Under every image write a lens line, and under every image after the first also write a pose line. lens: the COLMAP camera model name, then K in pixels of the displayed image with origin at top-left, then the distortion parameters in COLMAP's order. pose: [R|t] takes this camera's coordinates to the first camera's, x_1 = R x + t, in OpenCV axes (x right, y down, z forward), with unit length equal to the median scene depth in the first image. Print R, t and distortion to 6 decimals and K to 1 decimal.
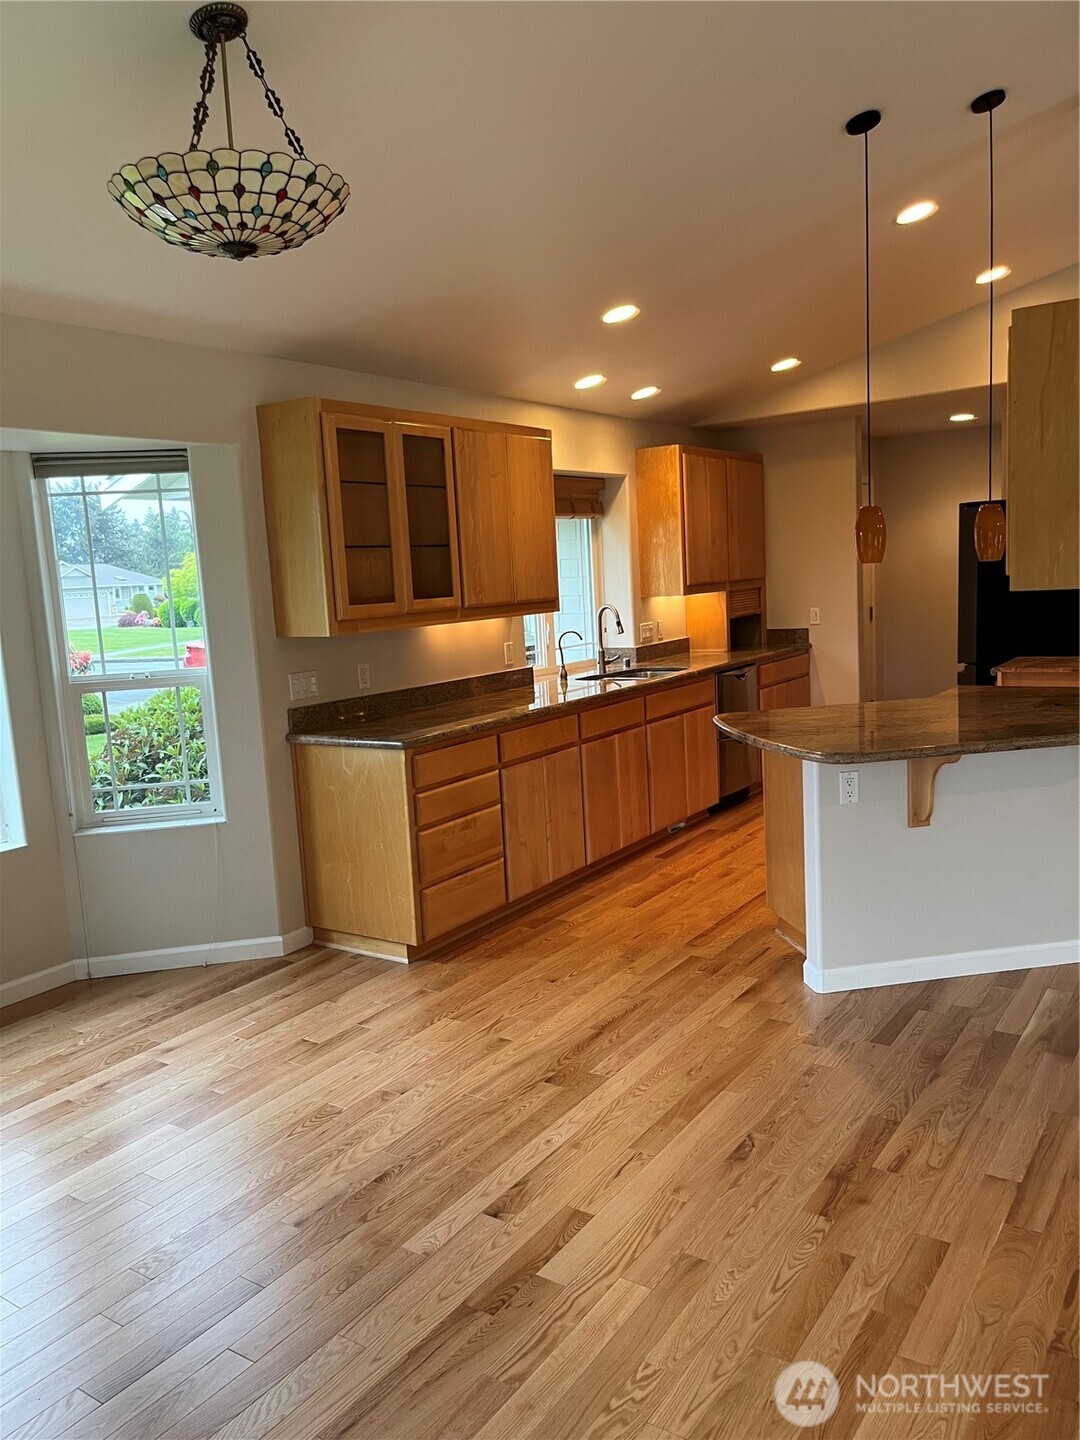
lens RADIAL K [[1087.0, 0, 530.8], [0, 1087.0, 717.7], [0, 0, 1]] dist [0.055982, -0.079980]
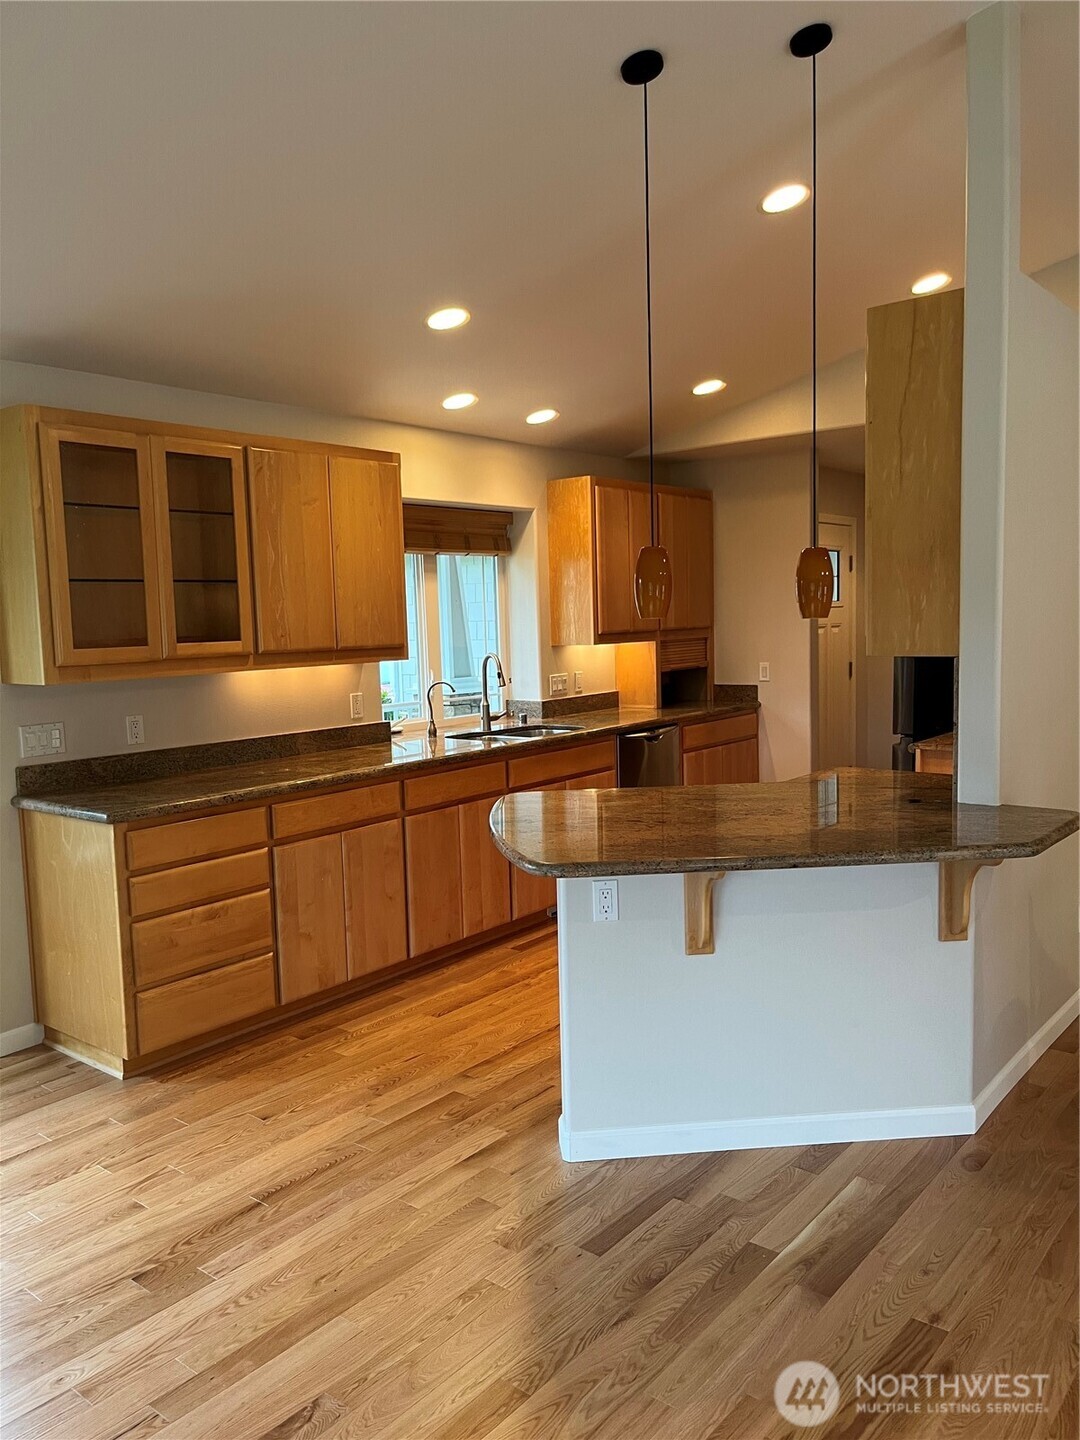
lens RADIAL K [[1089.7, 0, 535.1], [0, 1089.7, 720.2], [0, 0, 1]] dist [0.014595, -0.004723]
pose [[0.996249, 0.033952, -0.079599, 0.256651], [-0.036514, 0.998854, -0.030956, -0.034049], [0.078456, 0.033746, 0.996346, 0.182330]]
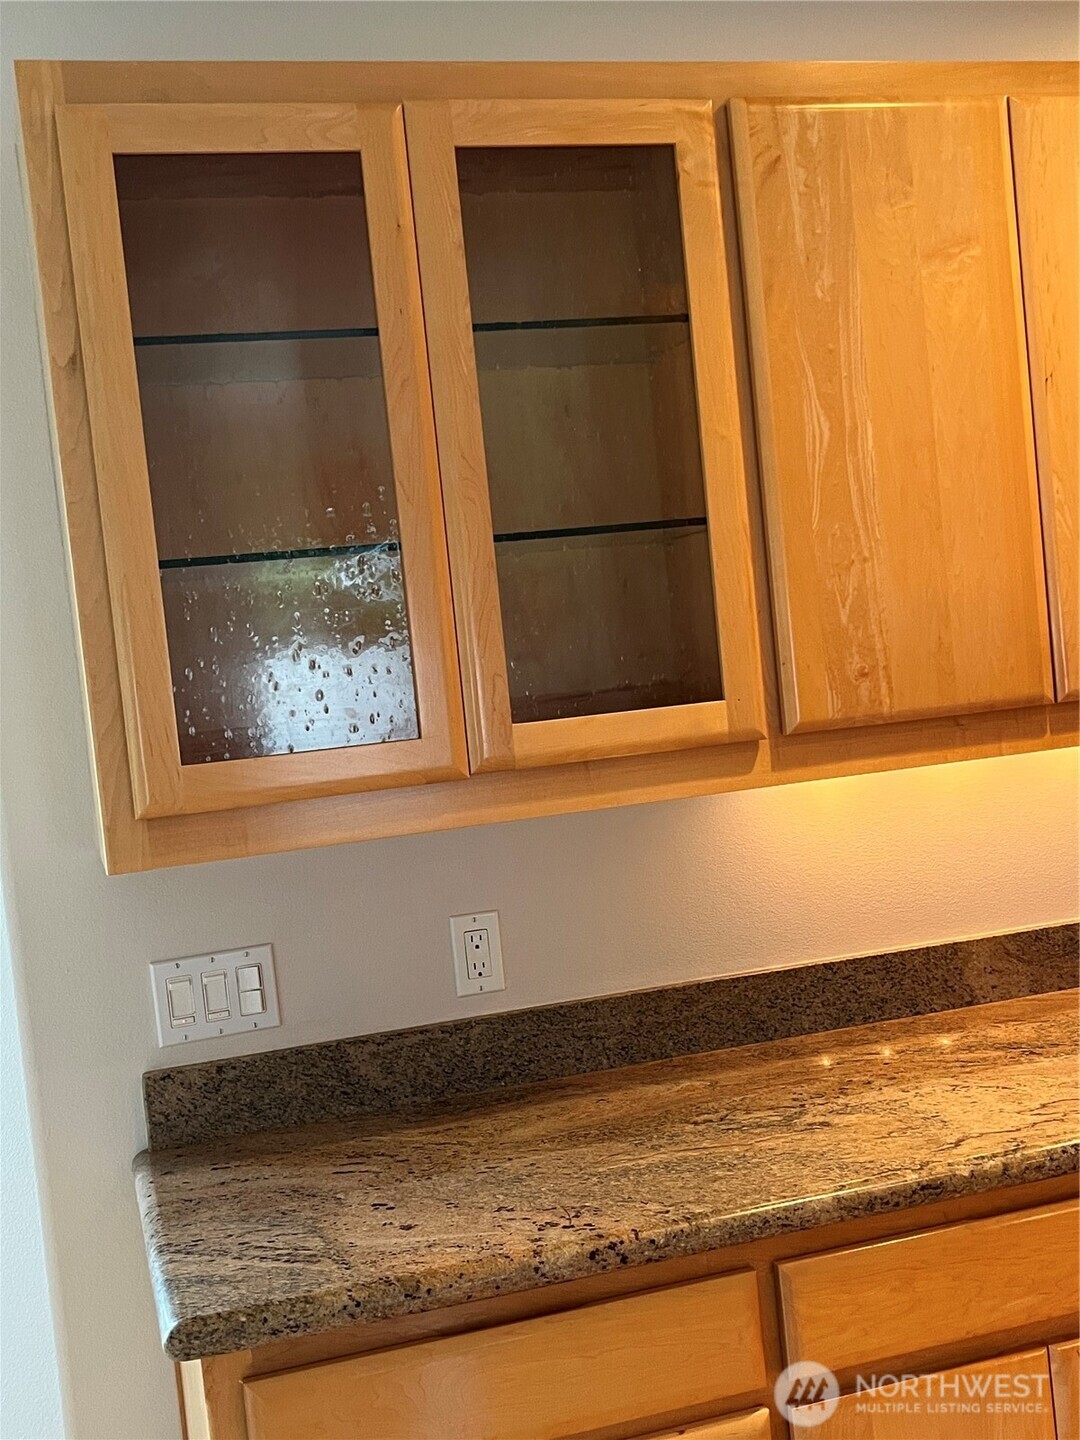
lens RADIAL K [[1636.6, 0, 542.8], [0, 1636.6, 724.7], [0, 0, 1]] dist [0.054579, 0.000308]
pose [[0.776399, 0.002076, -0.630238, 0.176817], [-0.022656, 0.999440, -0.024618, -0.103767], [0.629834, 0.033392, 0.776012, 0.716895]]
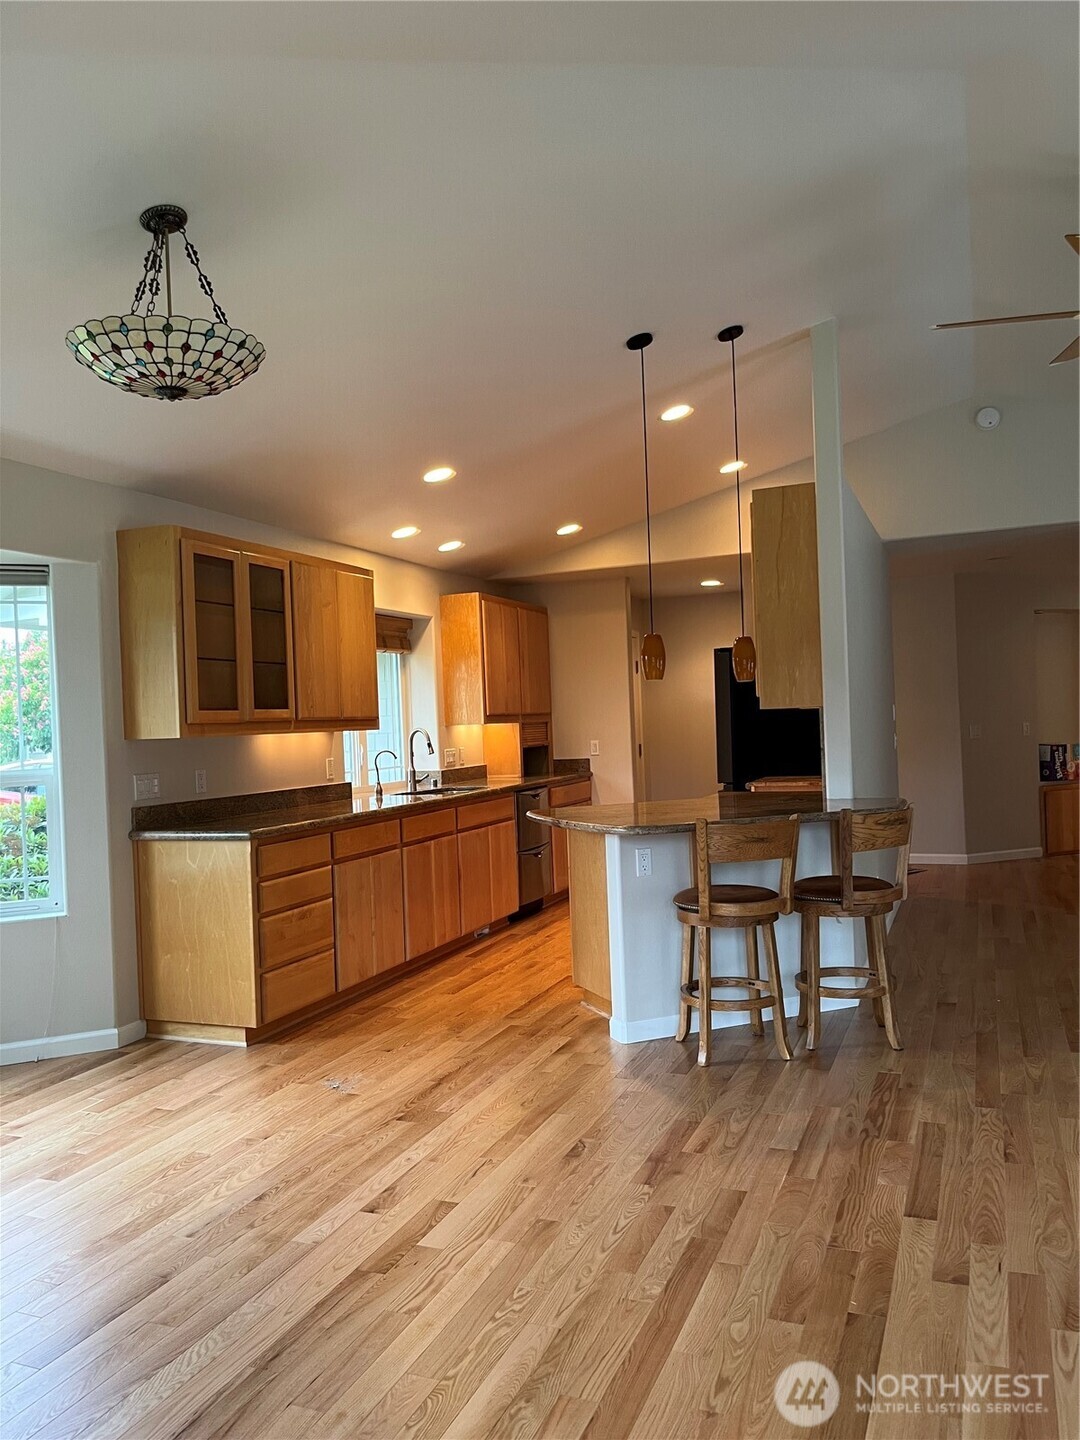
lens RADIAL K [[1087.0, 0, 530.8], [0, 1087.0, 717.7], [0, 0, 1]] dist [0.055982, -0.079980]
pose [[0.977401, 0.017678, 0.210655, -0.071659], [0.013657, 0.989135, -0.146374, 0.068743], [-0.210953, 0.145943, 0.966540, -0.126937]]
